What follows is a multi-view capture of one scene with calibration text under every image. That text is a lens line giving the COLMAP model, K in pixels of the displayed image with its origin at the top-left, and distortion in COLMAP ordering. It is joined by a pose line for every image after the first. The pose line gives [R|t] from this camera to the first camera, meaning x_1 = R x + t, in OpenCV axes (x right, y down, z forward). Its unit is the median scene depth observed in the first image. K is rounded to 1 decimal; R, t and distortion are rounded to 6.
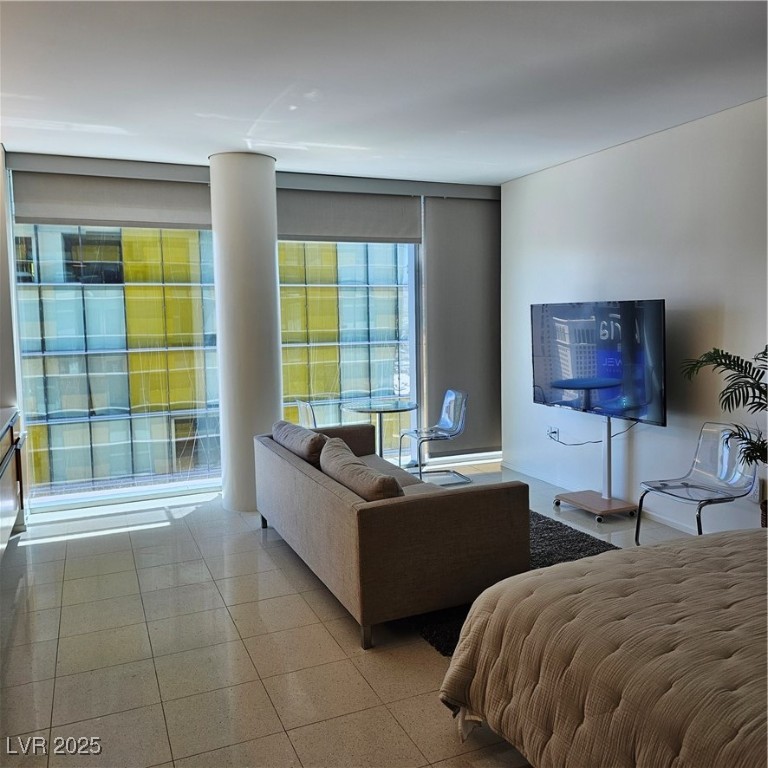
lens RADIAL K [[691.9, 0, 385.1], [0, 691.9, 380.9], [0, 0, 1]] dist [0.071549, -0.069462]
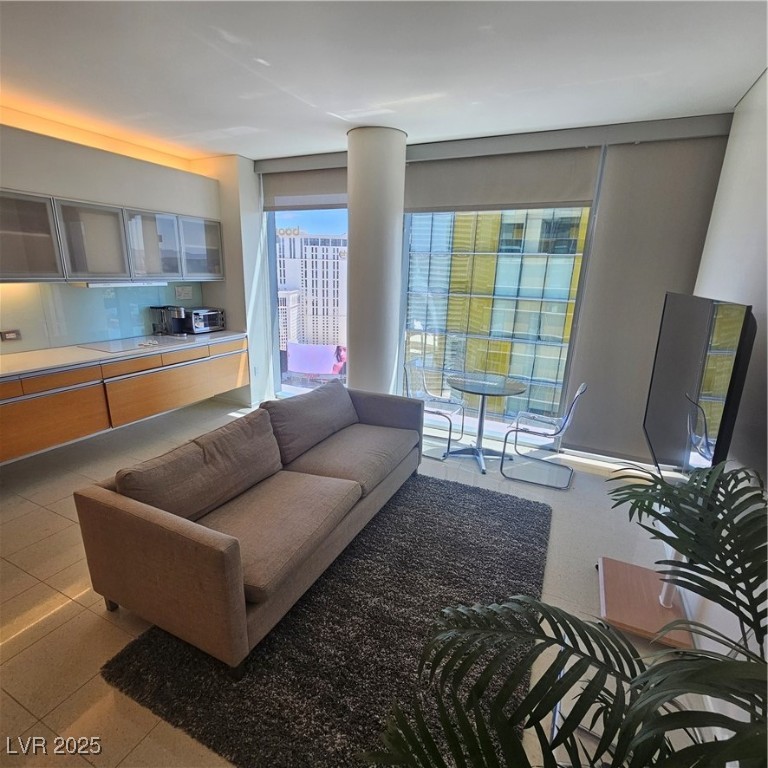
lens RADIAL K [[411.4, 0, 371.1], [0, 411.4, 402.9], [0, 0, 1]] dist [-0.000703, 0.002113]
pose [[0.647788, 0.263858, -0.714668, 0.298126], [-0.107733, 0.960405, 0.256935, -0.073929], [0.754165, -0.089446, 0.650565, 0.462001]]
